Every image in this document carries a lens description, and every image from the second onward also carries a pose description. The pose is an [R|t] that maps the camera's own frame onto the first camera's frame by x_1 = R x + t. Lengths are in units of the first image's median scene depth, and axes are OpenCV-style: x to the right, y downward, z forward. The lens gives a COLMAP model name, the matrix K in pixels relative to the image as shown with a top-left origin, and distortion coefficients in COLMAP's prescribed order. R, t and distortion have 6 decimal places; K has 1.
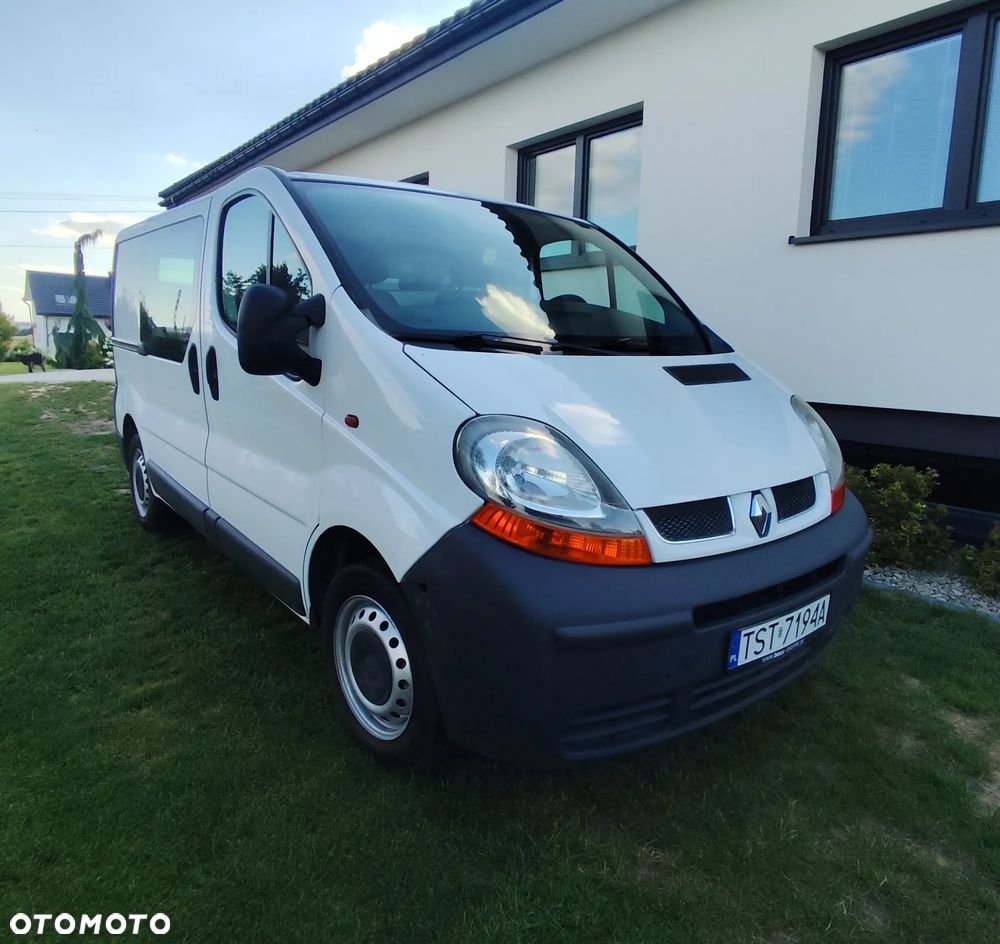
lens RADIAL K [[690.3, 0, 498.2], [0, 690.3, 448.8], [0, 0, 1]] dist [0.006655, -0.004164]
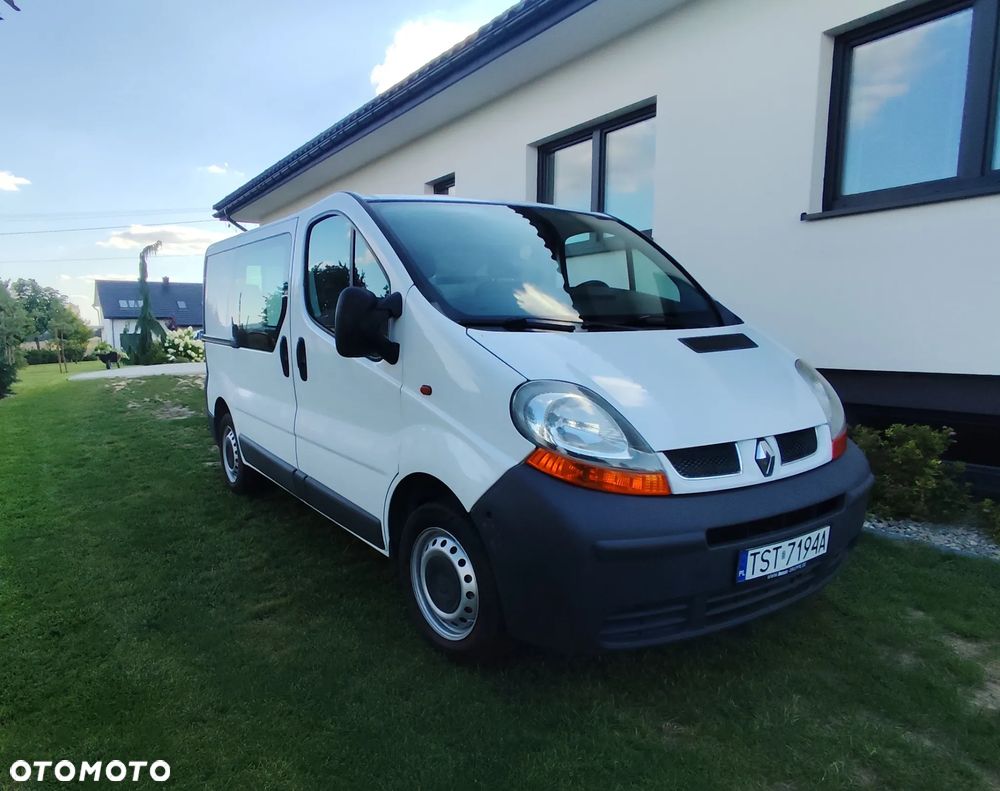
lens RADIAL K [[661.5, 0, 425.0], [0, 661.5, 435.1], [0, 0, 1]] dist [-0.001837, -0.000376]
pose [[0.990133, -0.019708, -0.138741, -0.041546], [0.020775, 0.999765, 0.006245, 0.033604], [0.138586, -0.009066, 0.990309, -0.203787]]
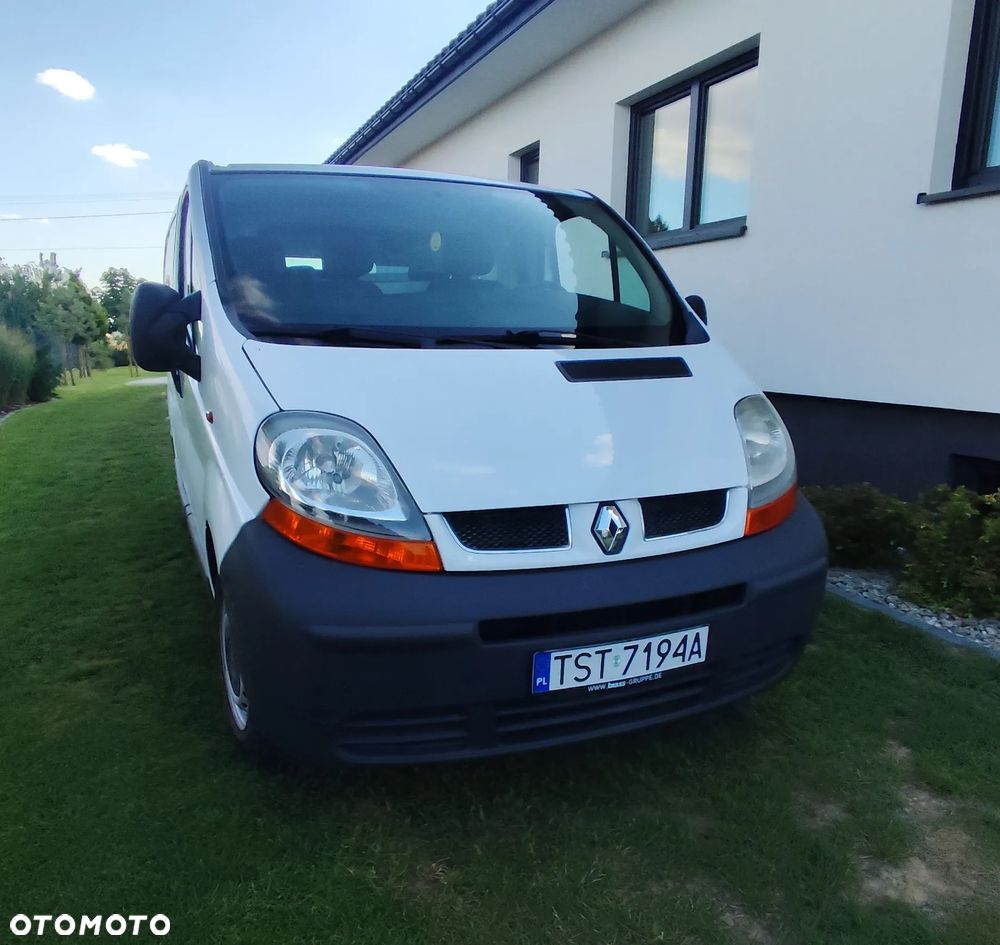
lens RADIAL K [[792.8, 0, 467.9], [0, 792.8, 506.0], [0, 0, 1]] dist [-0.012469, -0.003581]
pose [[0.961730, 0.042553, -0.270675, 0.447569], [-0.027239, 0.997821, 0.060087, 0.009552], [0.272642, -0.050414, 0.960794, -0.018744]]
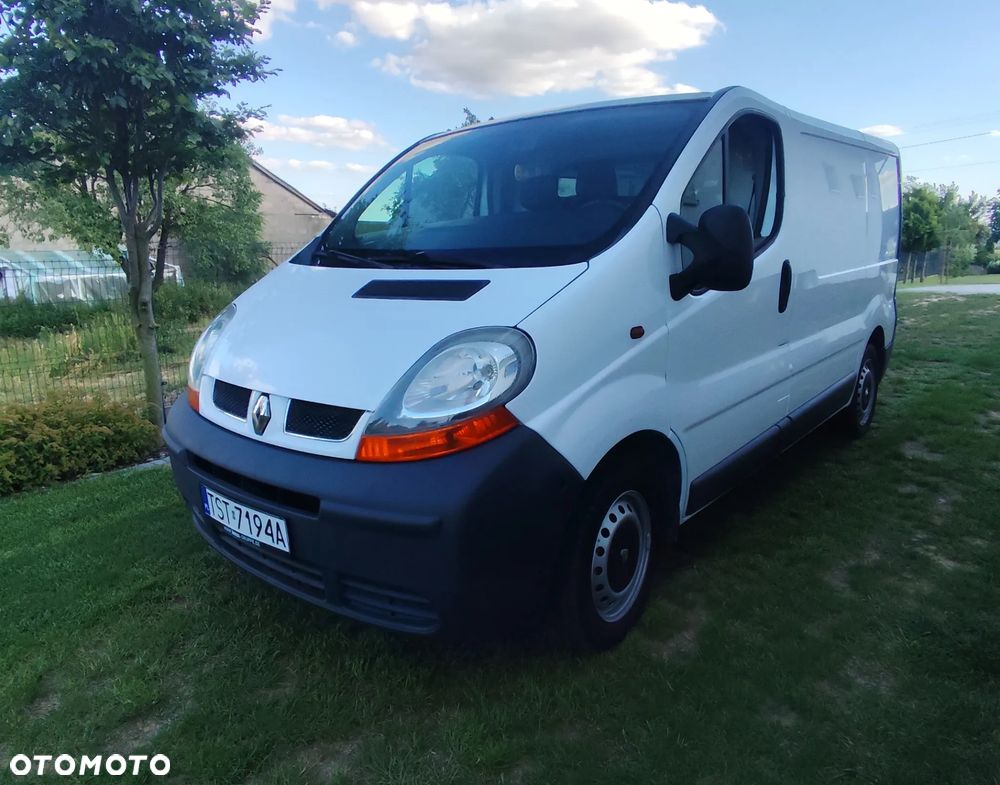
lens RADIAL K [[689.6, 0, 502.8], [0, 689.6, 384.5], [0, 0, 1]] dist [-0.019668, -0.004215]
pose [[0.221369, 0.172087, -0.959886, 1.410085], [-0.135759, 0.980160, 0.144413, -0.151204], [0.965694, 0.098344, 0.240339, 1.033282]]
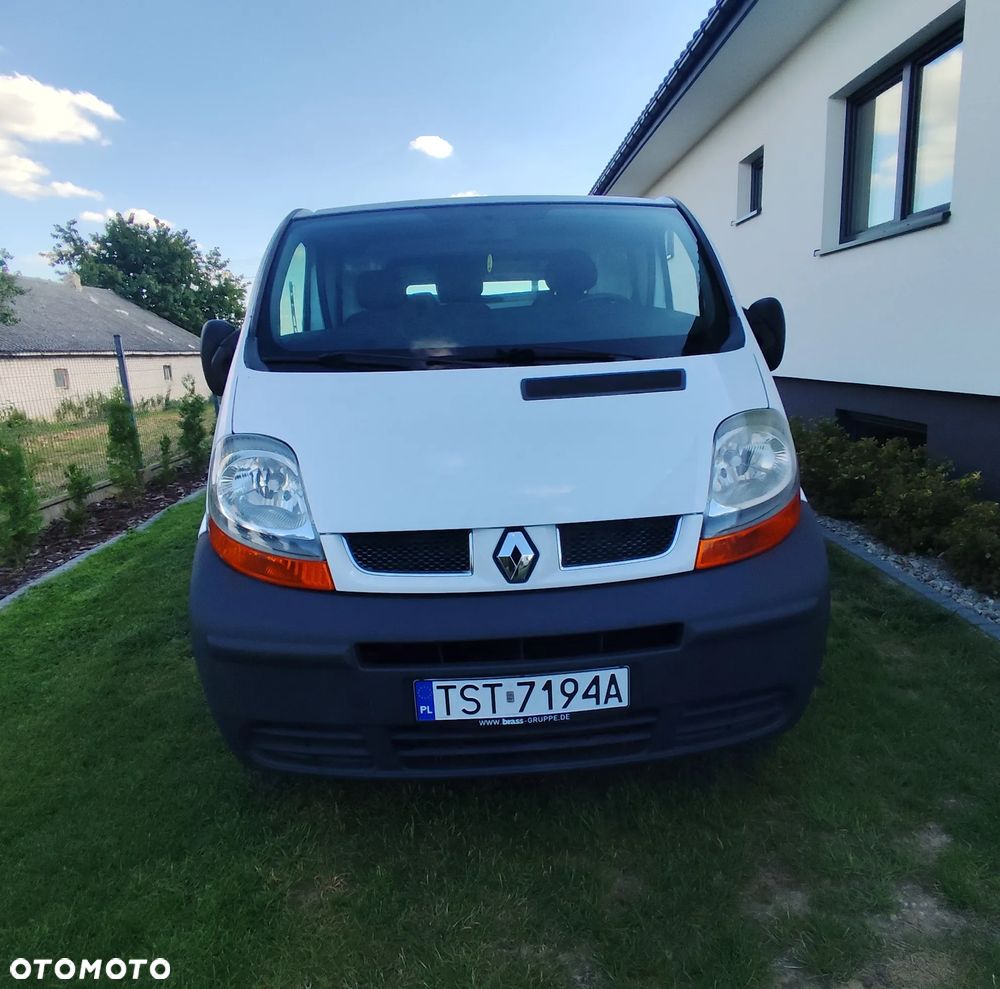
lens RADIAL K [[728.3, 0, 517.0], [0, 728.3, 488.8], [0, 0, 1]] dist [0.009365, -0.020427]
pose [[0.822739, 0.056133, -0.565641, 0.821990], [-0.031671, 0.998093, 0.052982, -0.031285], [0.567537, -0.025676, 0.822948, 0.256164]]
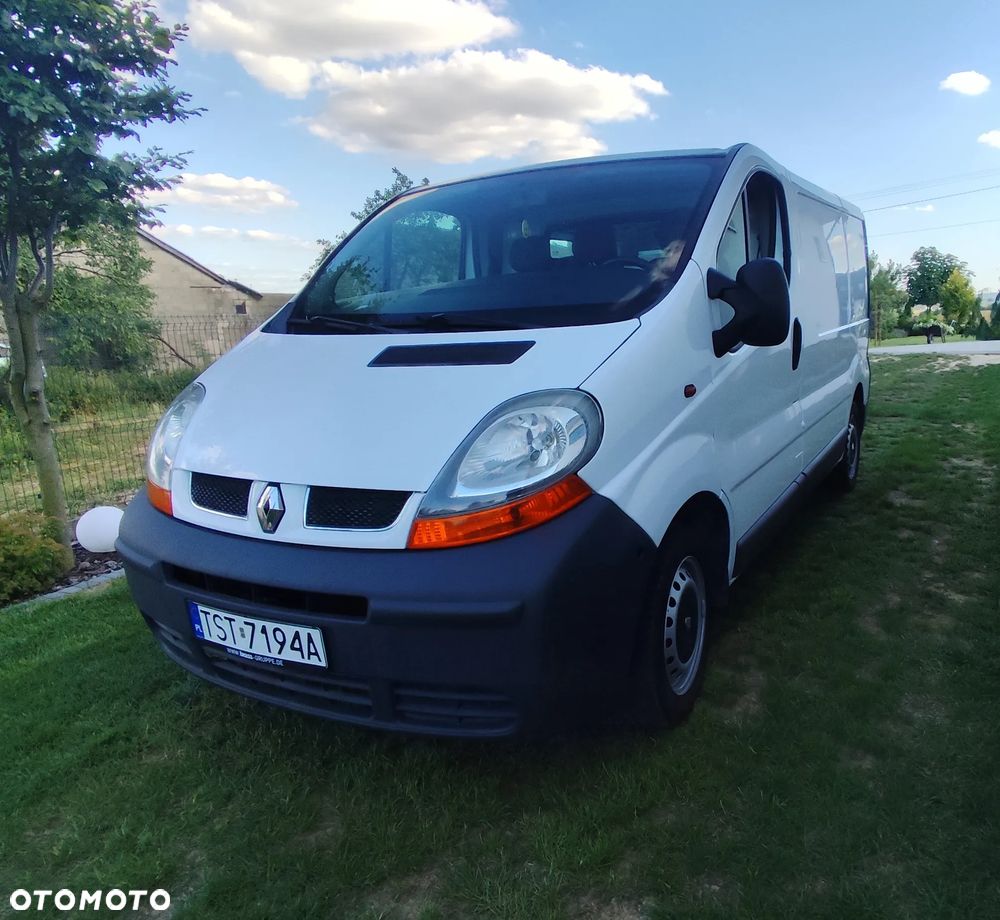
lens RADIAL K [[733.5, 0, 645.0], [0, 733.5, 454.7], [0, 0, 1]] dist [-0.027938, 0.007757]
pose [[0.471668, 0.135553, -0.871295, 1.358086], [-0.099297, 0.989993, 0.100266, -0.114808], [0.876167, 0.039225, 0.480408, 0.906852]]
